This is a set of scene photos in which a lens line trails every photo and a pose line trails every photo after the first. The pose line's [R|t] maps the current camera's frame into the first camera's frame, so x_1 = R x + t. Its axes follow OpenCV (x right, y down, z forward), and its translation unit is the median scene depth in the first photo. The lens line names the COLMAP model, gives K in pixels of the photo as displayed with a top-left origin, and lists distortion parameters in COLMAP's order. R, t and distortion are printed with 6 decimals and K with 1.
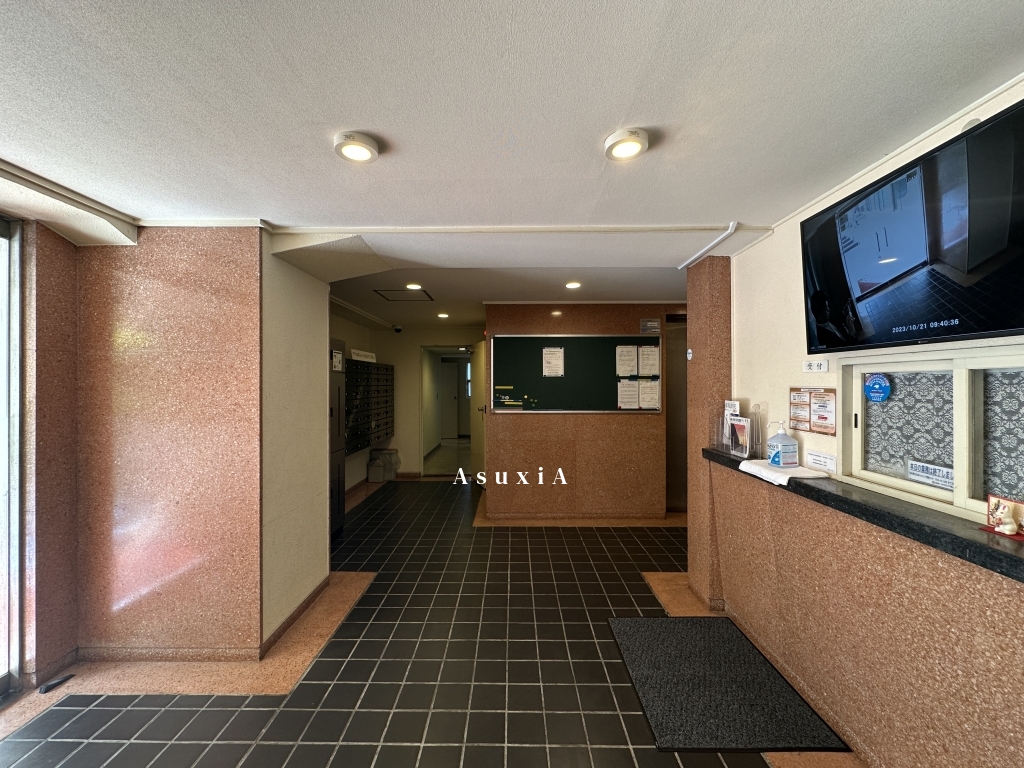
lens RADIAL K [[408.7, 0, 510.0], [0, 408.7, 384.3], [0, 0, 1]] dist [-0.000684, -0.000017]
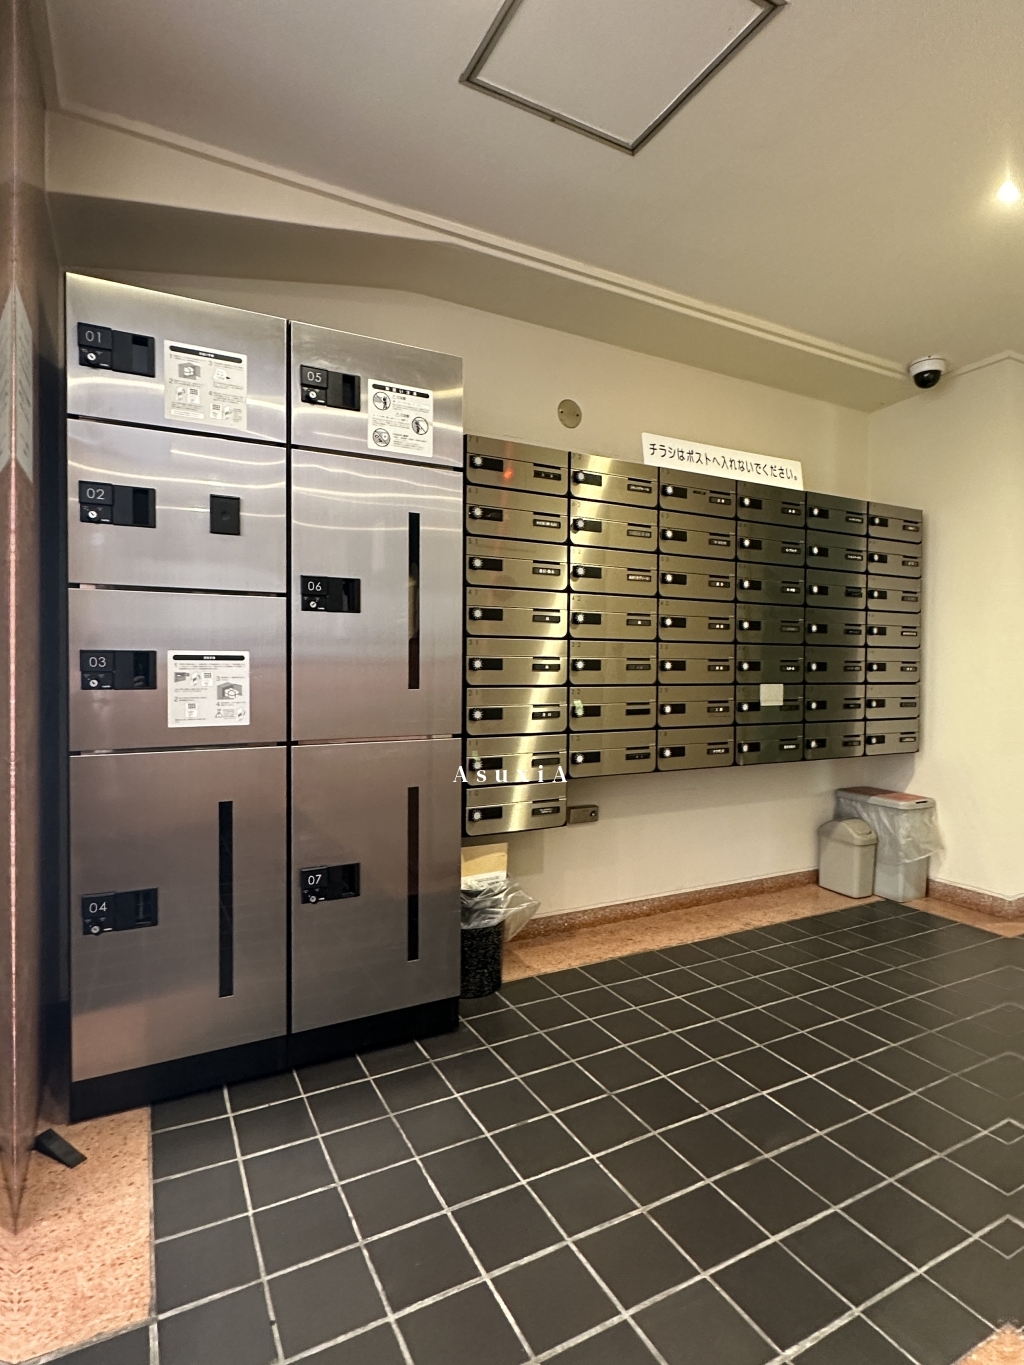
lens RADIAL K [[717.3, 0, 509.3], [0, 717.3, 680.7], [0, 0, 1]] dist [-0.004103, -0.000429]
pose [[0.458726, 0.010763, -0.888513, 0.036637], [-0.001561, 0.999935, 0.011306, 0.073052], [0.888576, -0.003799, 0.458713, 0.523818]]
